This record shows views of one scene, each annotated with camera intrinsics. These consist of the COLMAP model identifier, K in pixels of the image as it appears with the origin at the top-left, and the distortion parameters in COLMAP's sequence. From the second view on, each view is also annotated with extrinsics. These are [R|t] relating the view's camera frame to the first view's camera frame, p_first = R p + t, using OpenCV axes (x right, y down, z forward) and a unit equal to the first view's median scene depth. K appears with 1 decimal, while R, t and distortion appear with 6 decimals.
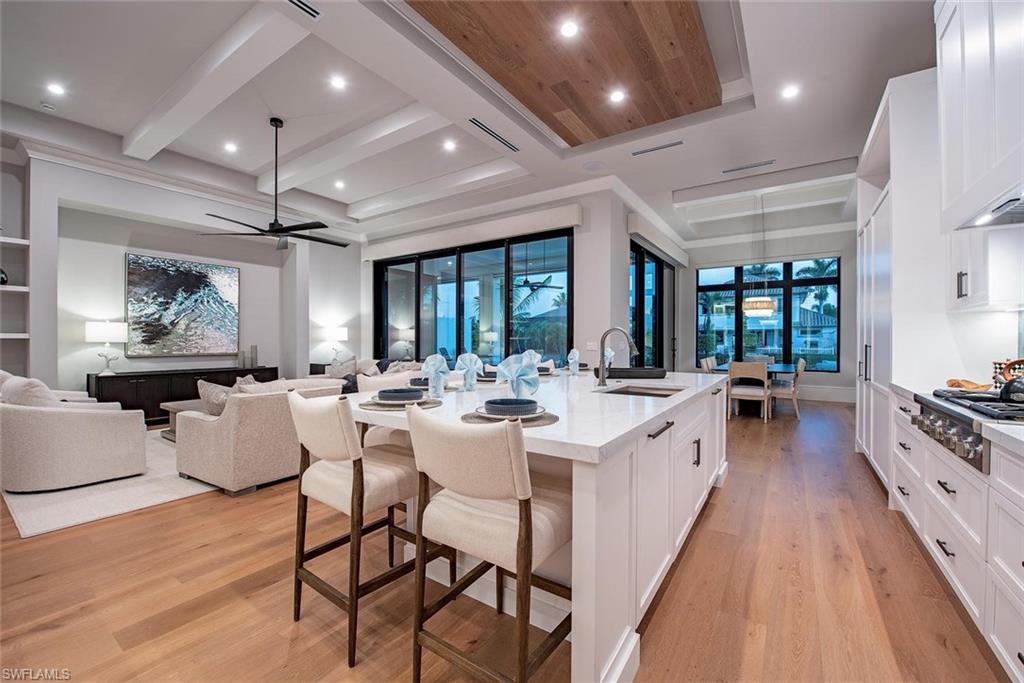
lens RADIAL K [[410.7, 0, 510.0], [0, 410.7, 338.6], [0, 0, 1]] dist [-0.002145, -0.000100]
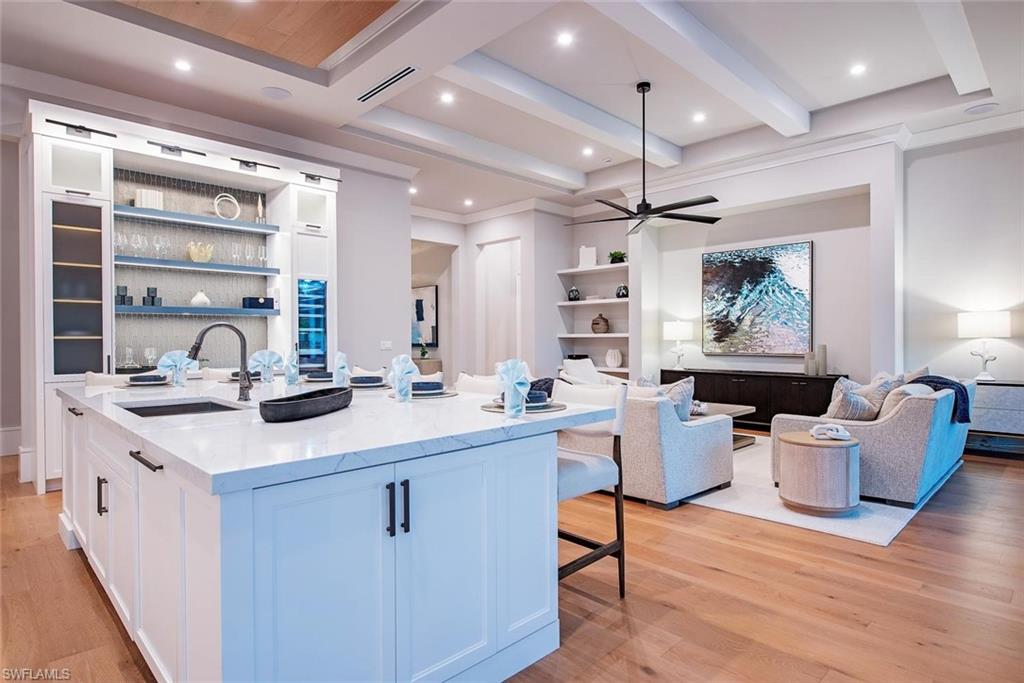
lens RADIAL K [[557.3, 0, 508.9], [0, 557.3, 337.5], [0, 0, 1]] dist [0.006545, 0.001285]
pose [[-0.187650, 0.001969, -0.982234, 0.501571], [0.007617, 0.999971, 0.000549, -0.001786], [0.982206, -0.007379, -0.187659, 0.733894]]
